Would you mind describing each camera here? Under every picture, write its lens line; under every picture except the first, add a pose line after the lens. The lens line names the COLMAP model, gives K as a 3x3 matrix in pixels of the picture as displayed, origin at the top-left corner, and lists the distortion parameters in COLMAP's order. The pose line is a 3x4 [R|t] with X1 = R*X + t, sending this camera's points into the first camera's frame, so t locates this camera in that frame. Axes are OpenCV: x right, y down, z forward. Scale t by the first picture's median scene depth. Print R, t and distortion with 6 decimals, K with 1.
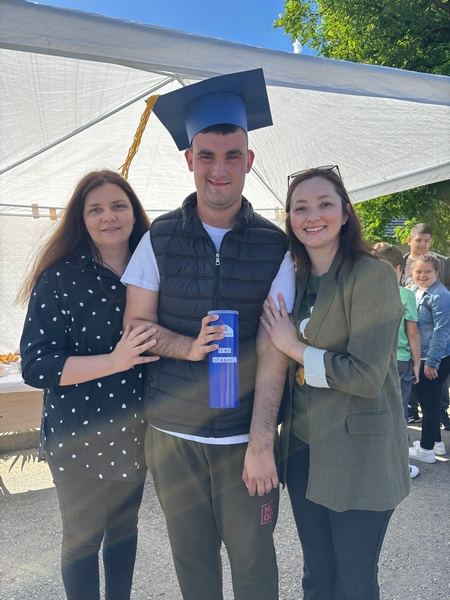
lens RADIAL K [[484.2, 0, 225.6], [0, 484.2, 298.3], [0, 0, 1]] dist [0.028808, 0.009304]
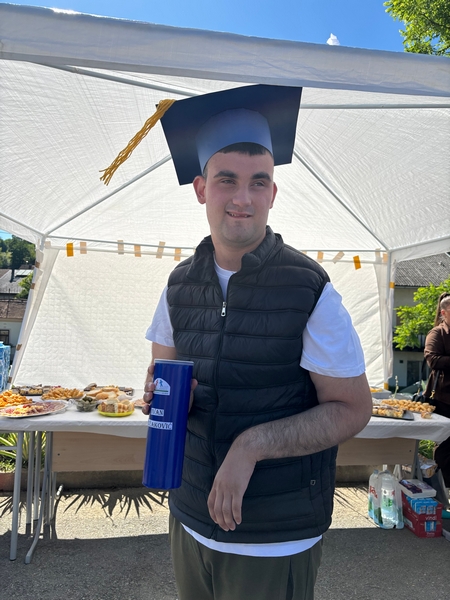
lens RADIAL K [[484.2, 0, 224.2], [0, 484.2, 302.0], [0, 0, 1]] dist [0.028808, 0.009304]
pose [[0.965197, 0.051611, -0.256382, 0.102059], [-0.070568, 0.995368, -0.065293, -0.021644], [0.251824, 0.081113, 0.964368, 0.130150]]
